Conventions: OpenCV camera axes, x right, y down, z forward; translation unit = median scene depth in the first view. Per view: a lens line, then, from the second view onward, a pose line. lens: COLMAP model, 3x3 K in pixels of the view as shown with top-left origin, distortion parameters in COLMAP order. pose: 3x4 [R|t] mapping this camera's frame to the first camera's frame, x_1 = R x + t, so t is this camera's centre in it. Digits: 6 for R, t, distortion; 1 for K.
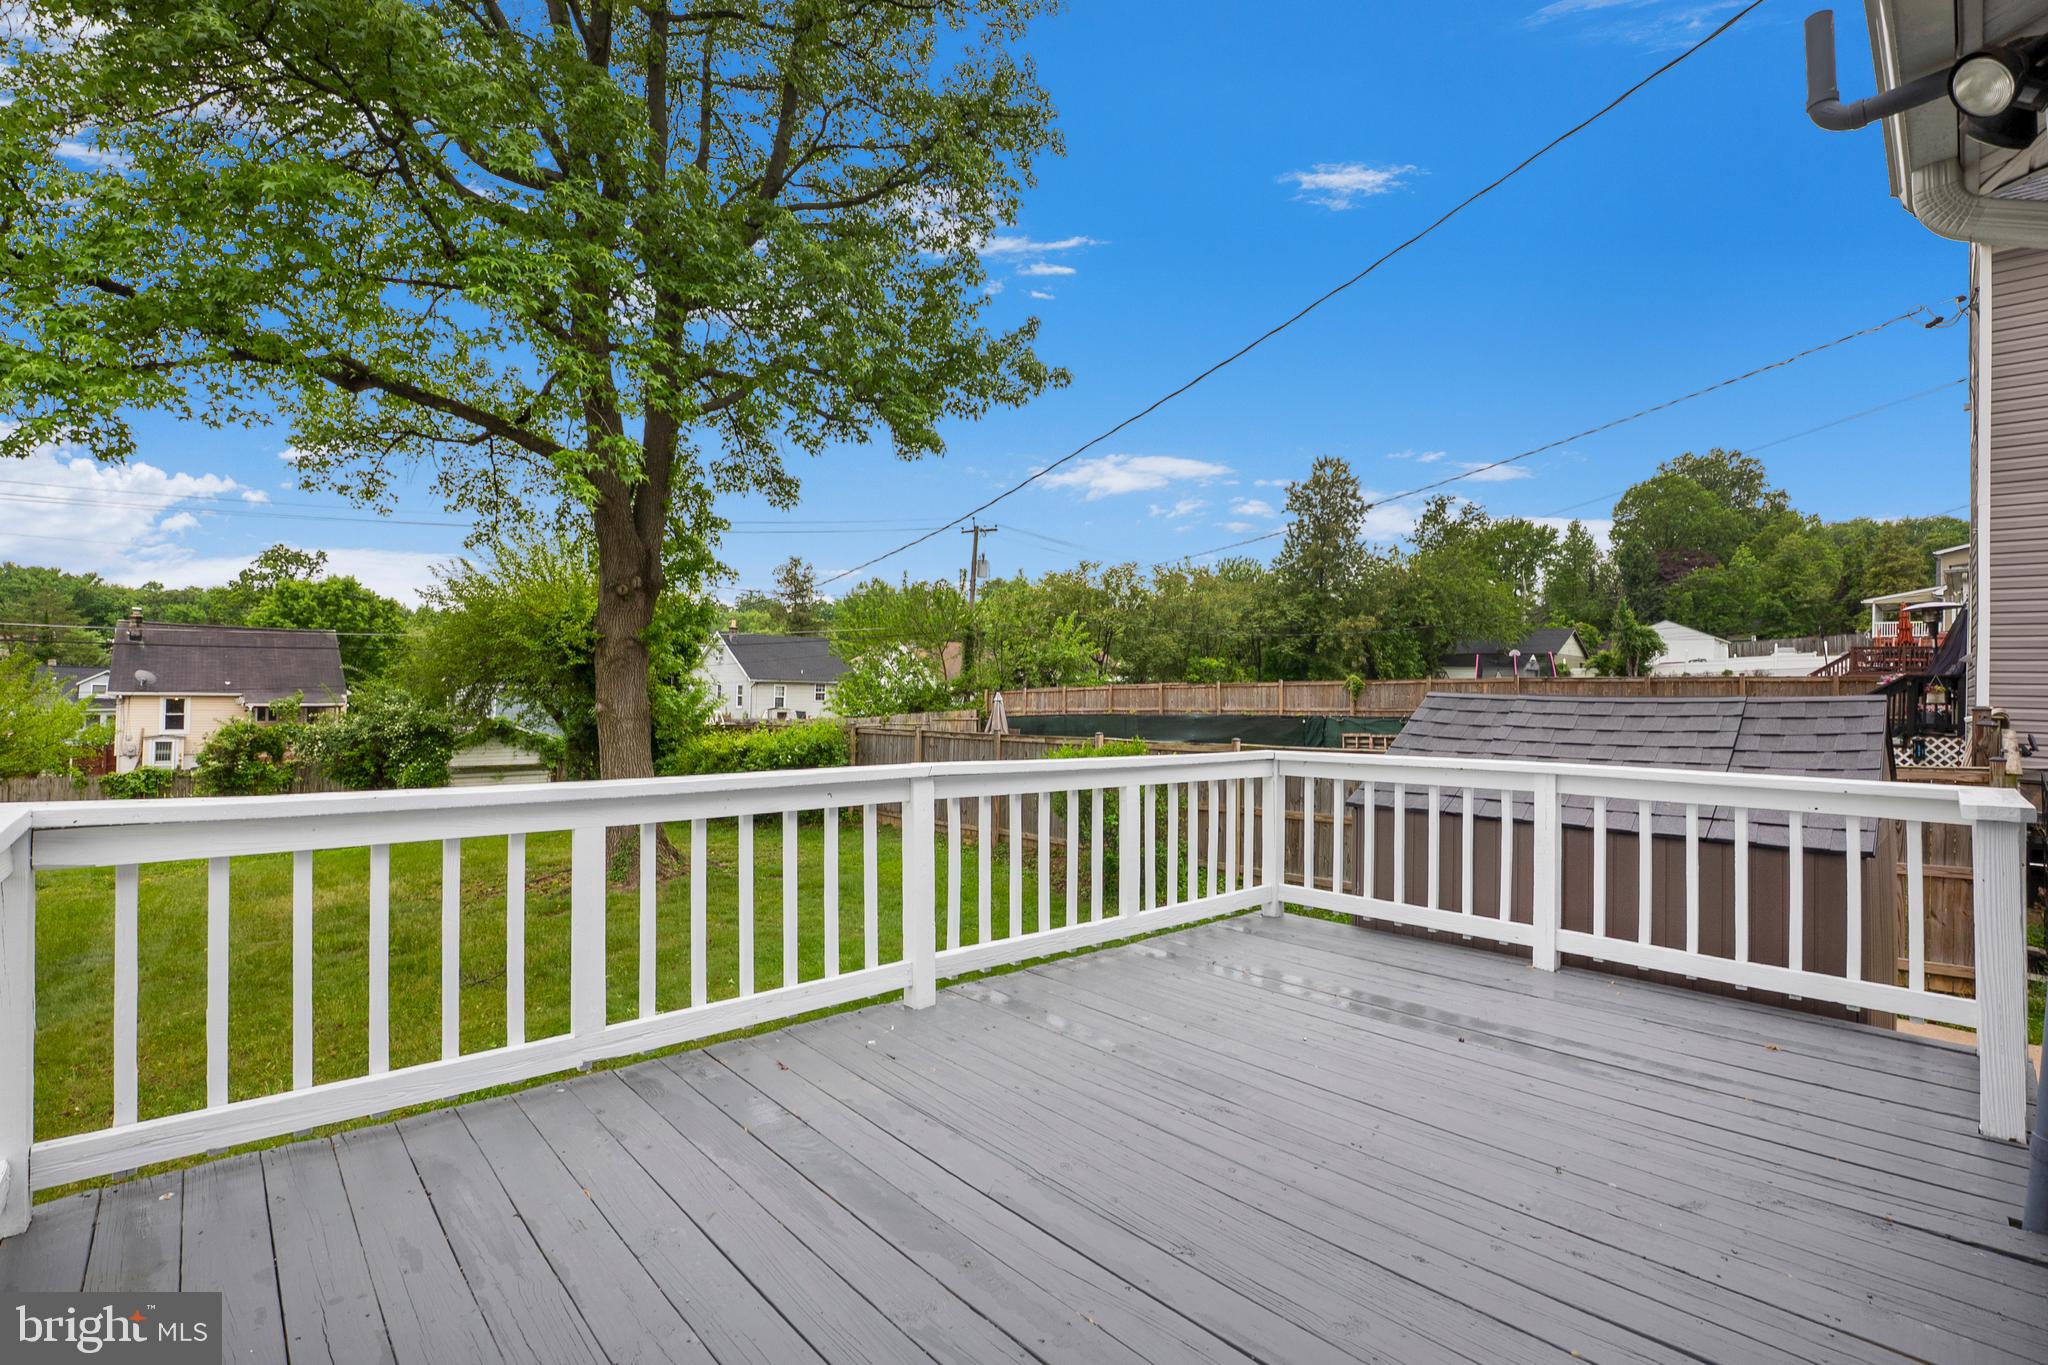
lens RADIAL K [[917.7, 0, 1017.2], [0, 917.7, 673.8], [0, 0, 1]] dist [-0.001523, -0.000114]
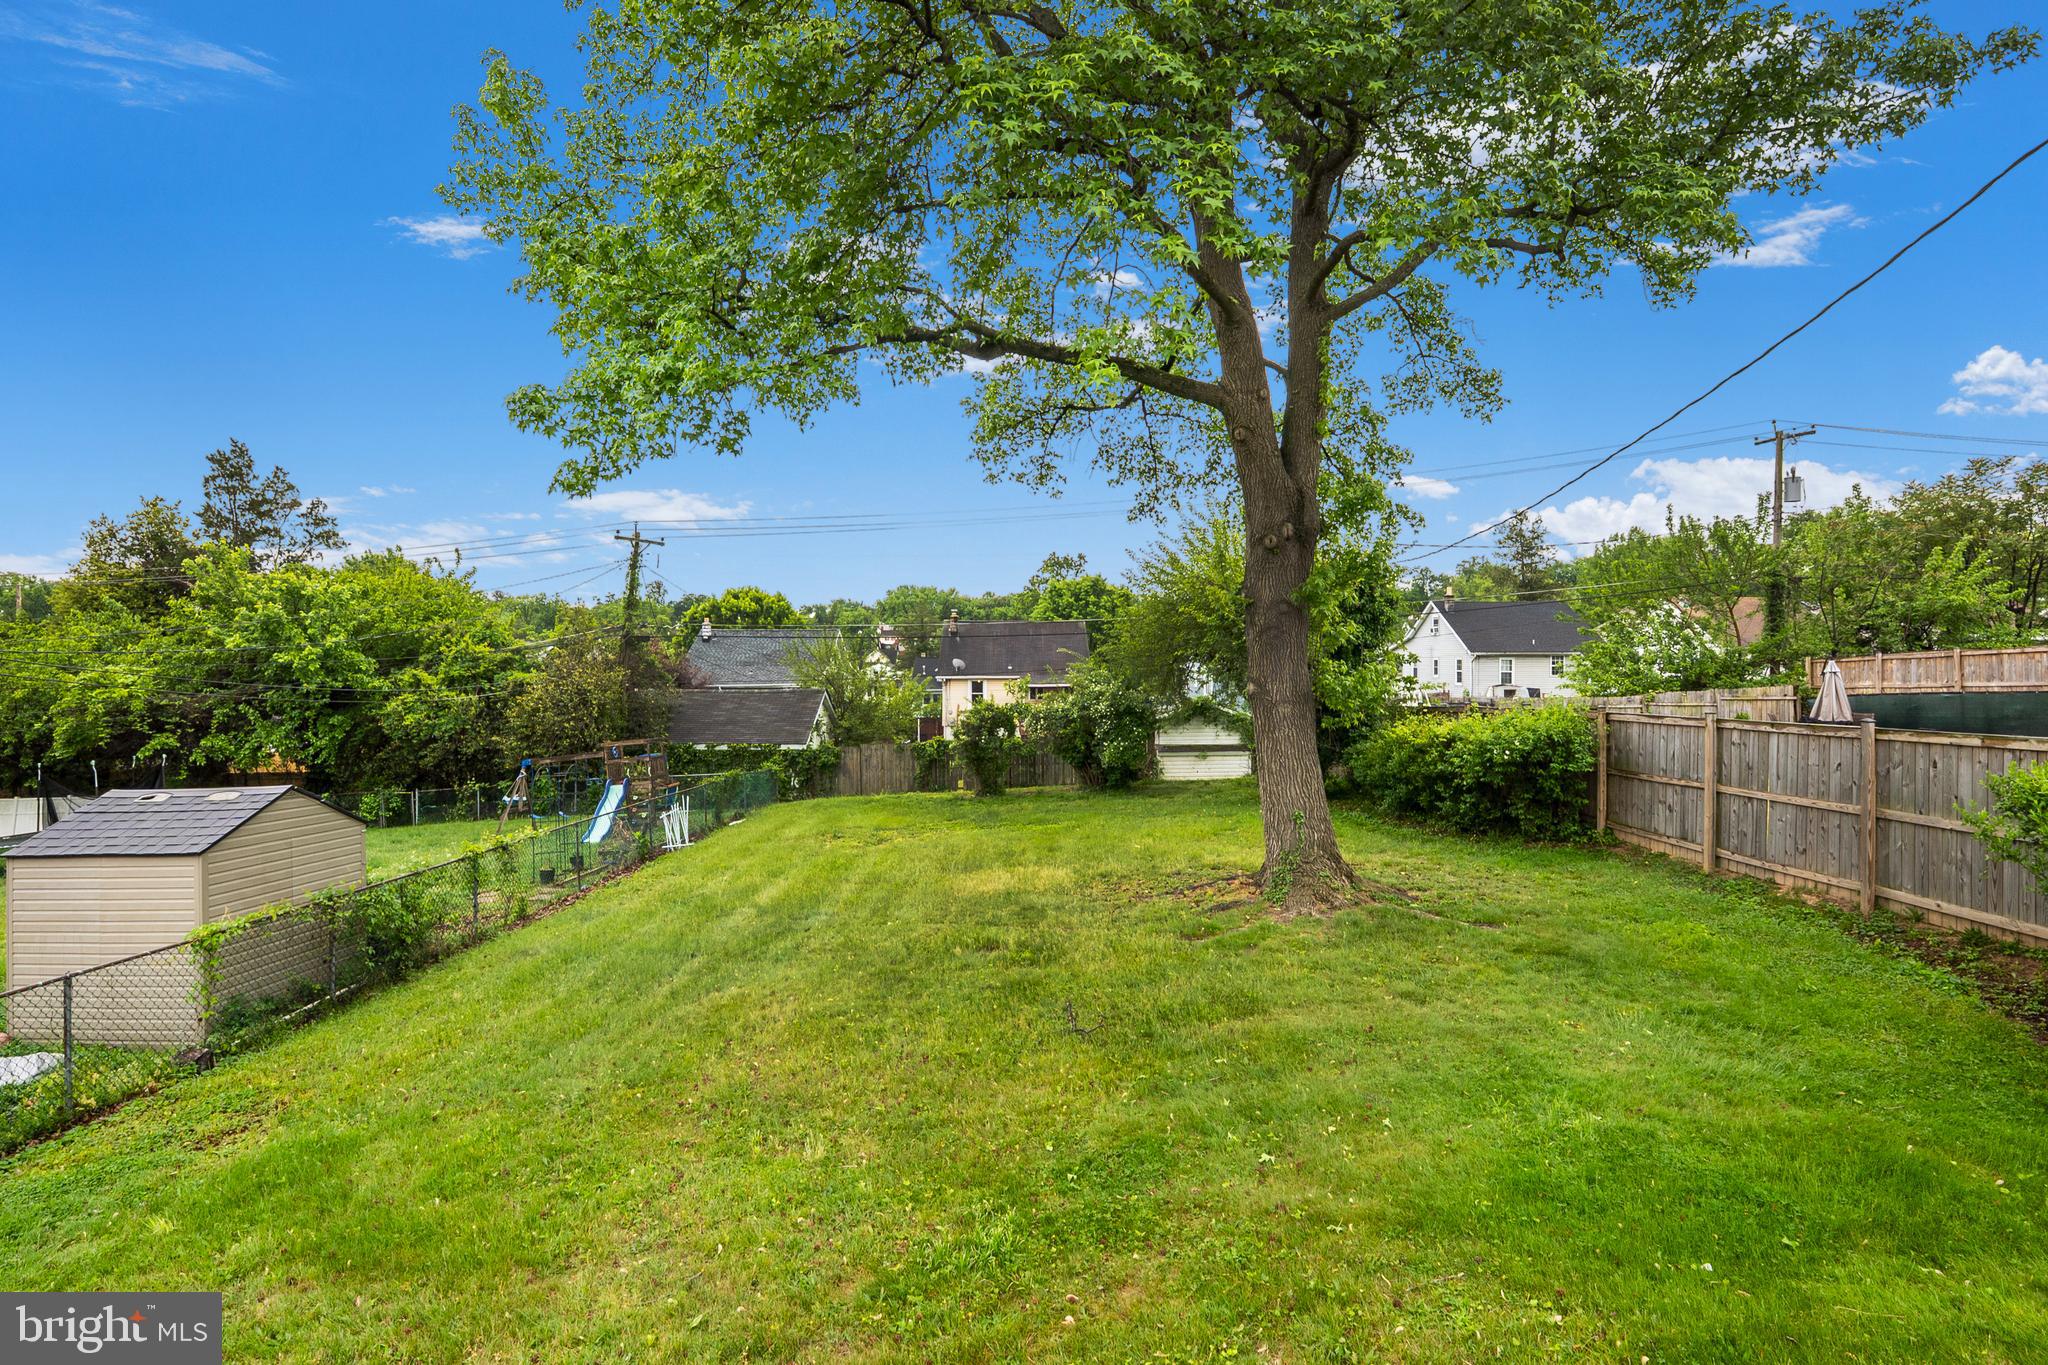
lens RADIAL K [[915.4, 0, 1027.9], [0, 915.4, 649.4], [0, 0, 1]] dist [-0.047304, 0.000808]
pose [[0.734481, -0.031452, -0.677900, -0.024740], [0.030372, 0.999448, -0.013464, 0.003442], [0.677949, -0.010700, 0.735031, 0.146128]]
